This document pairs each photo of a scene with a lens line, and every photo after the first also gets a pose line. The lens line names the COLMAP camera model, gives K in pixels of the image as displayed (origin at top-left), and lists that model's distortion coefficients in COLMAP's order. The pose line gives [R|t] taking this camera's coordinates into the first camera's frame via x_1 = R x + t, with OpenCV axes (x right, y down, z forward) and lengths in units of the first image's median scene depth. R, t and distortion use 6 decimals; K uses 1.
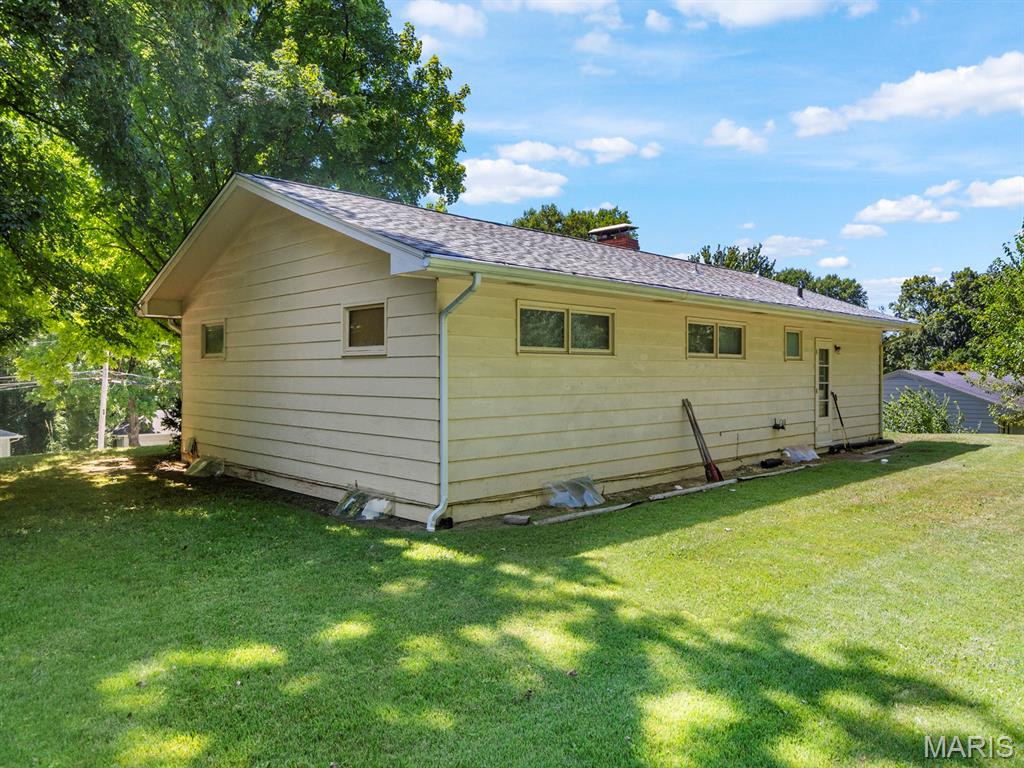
lens RADIAL K [[717.0, 0, 512.0], [0, 717.0, 384.0], [0, 0, 1]] dist [0.006119, 0.001714]
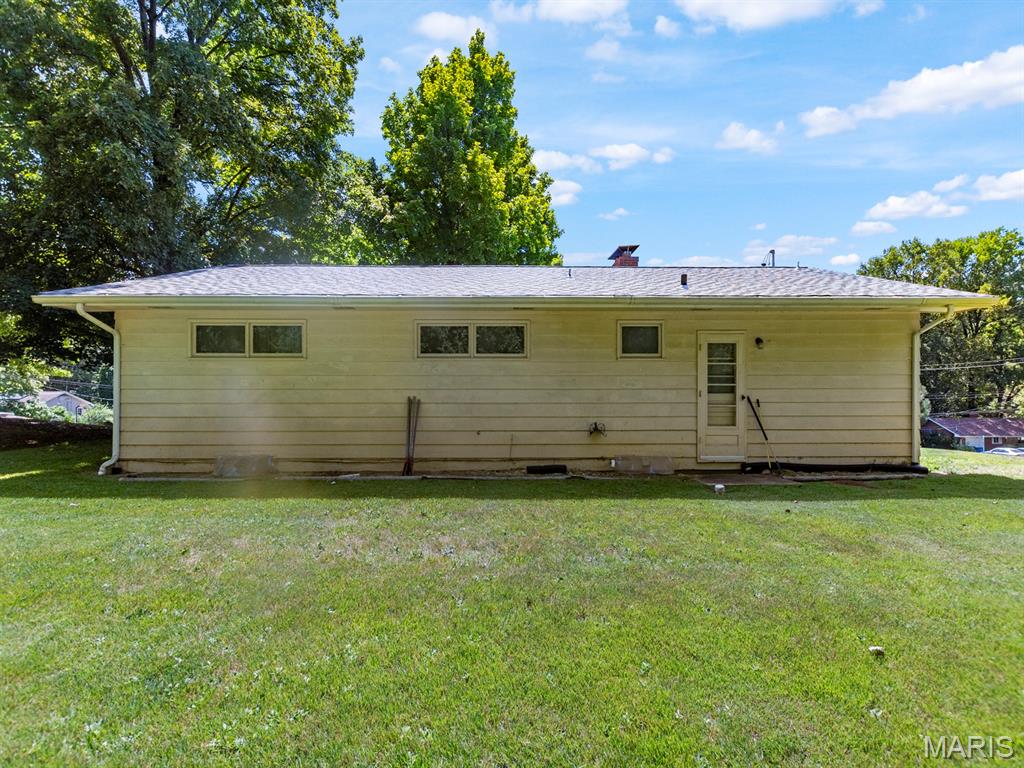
lens RADIAL K [[382.2, 0, 512.6], [0, 382.2, 362.9], [0, 0, 1]] dist [-0.002157, -0.000101]
pose [[0.727824, -0.018893, -0.685503, 0.685599], [-0.010738, 0.999184, -0.038940, -0.008005], [0.685680, 0.035703, 0.727027, 0.628270]]
